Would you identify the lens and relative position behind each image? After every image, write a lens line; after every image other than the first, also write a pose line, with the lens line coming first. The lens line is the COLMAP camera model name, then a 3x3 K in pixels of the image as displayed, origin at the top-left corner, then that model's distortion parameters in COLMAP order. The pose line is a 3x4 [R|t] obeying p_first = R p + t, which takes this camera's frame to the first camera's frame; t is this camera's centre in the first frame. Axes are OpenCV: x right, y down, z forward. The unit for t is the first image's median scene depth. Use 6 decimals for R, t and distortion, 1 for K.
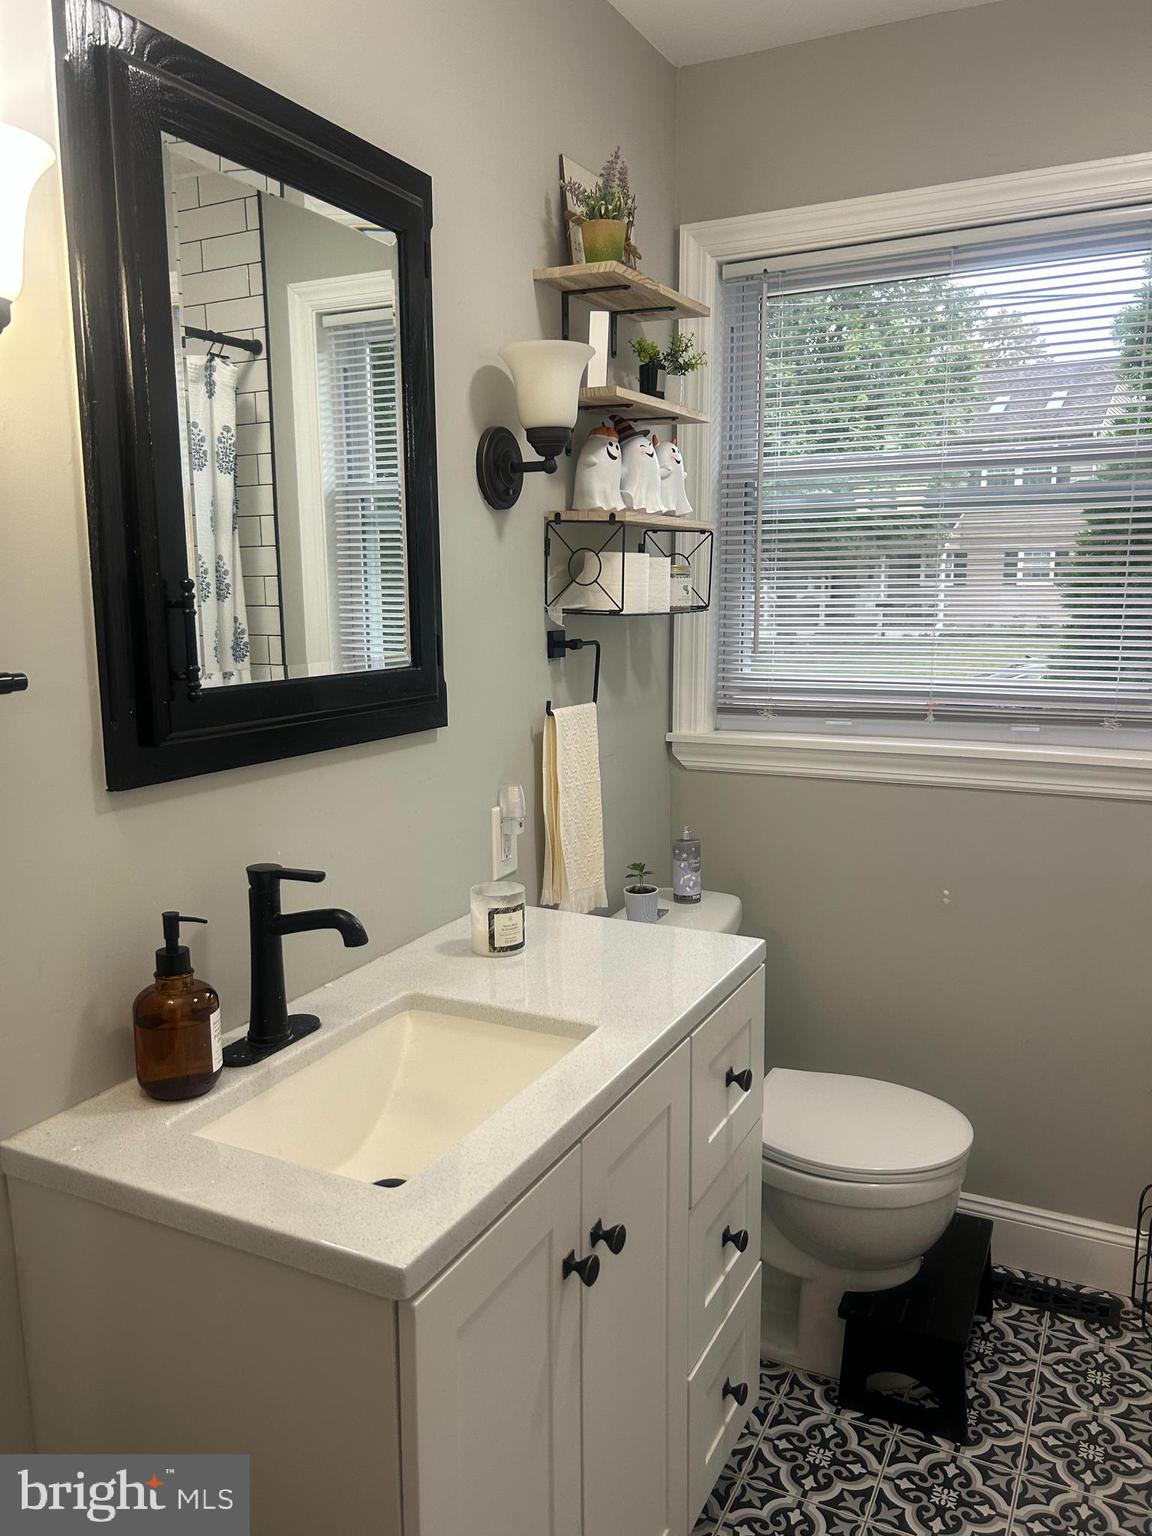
lens RADIAL K [[1150.4, 0, 568.3], [0, 1150.4, 771.9], [0, 0, 1]] dist [0.065647, -0.071256]
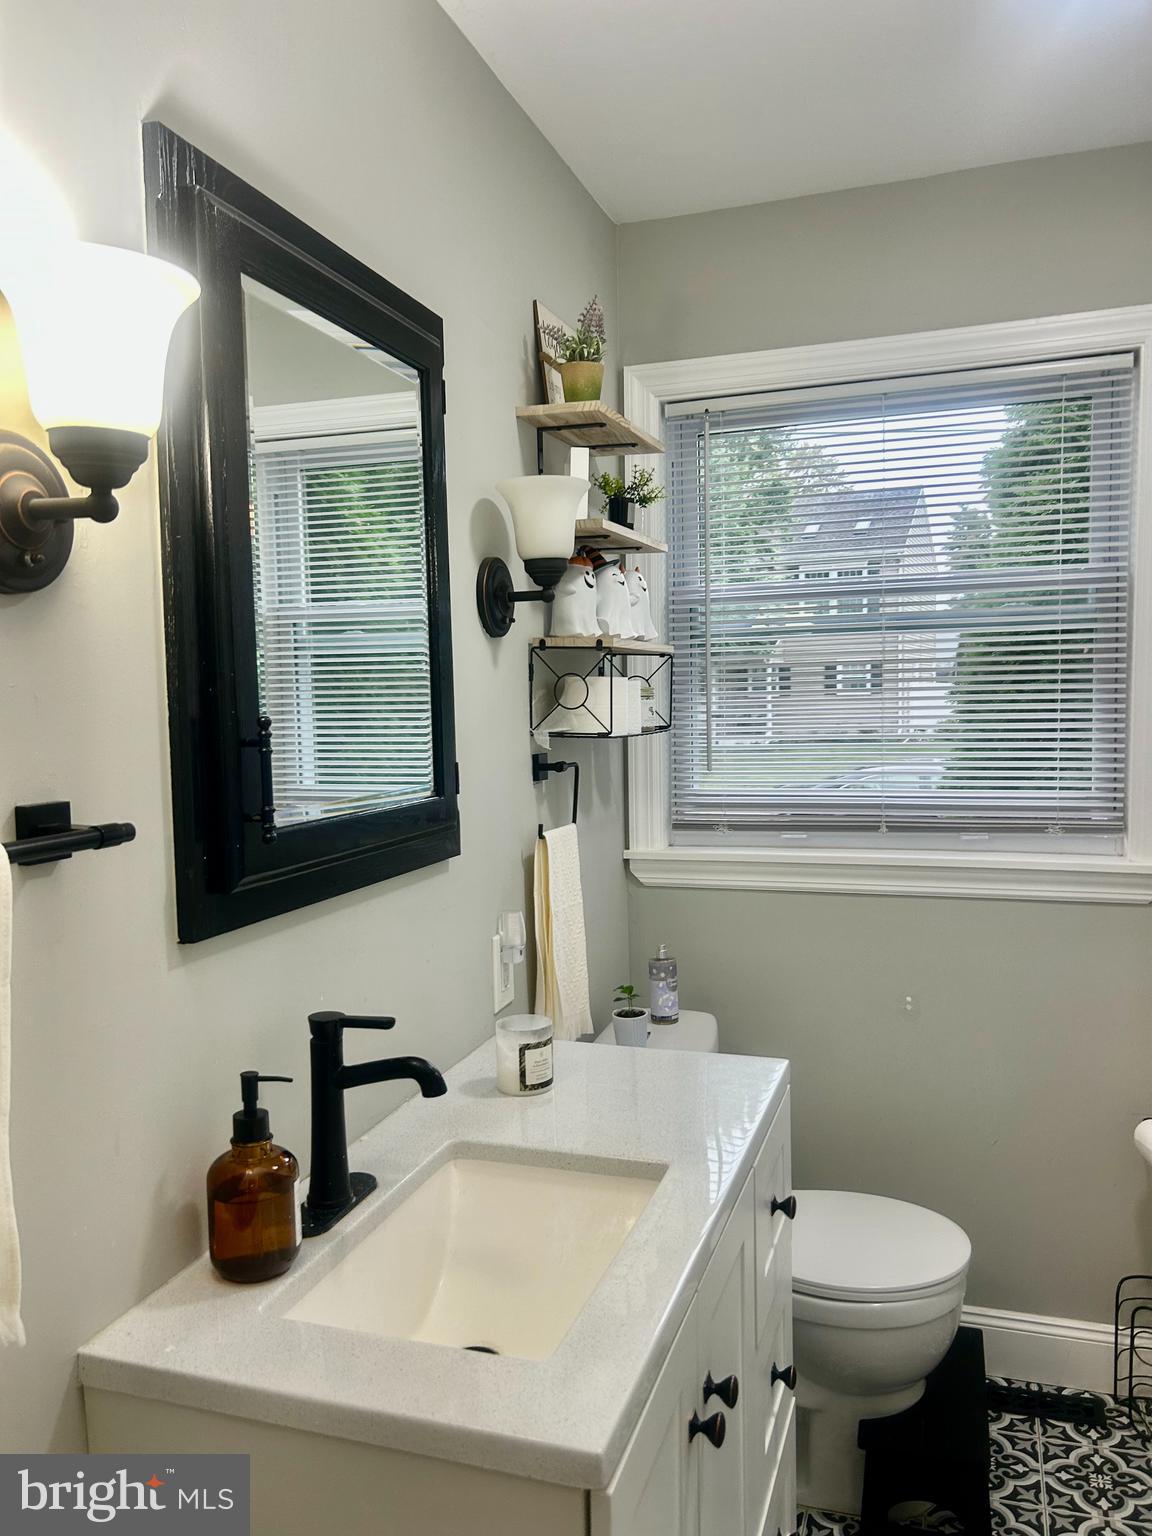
lens RADIAL K [[1150.4, 0, 577.2], [0, 1150.4, 778.1], [0, 0, 1]] dist [0.065647, -0.071256]
pose [[0.989496, -0.025144, 0.142354, -0.125297], [0.038187, 0.995241, -0.089648, -0.011972], [-0.139422, 0.094143, 0.985748, 0.014851]]
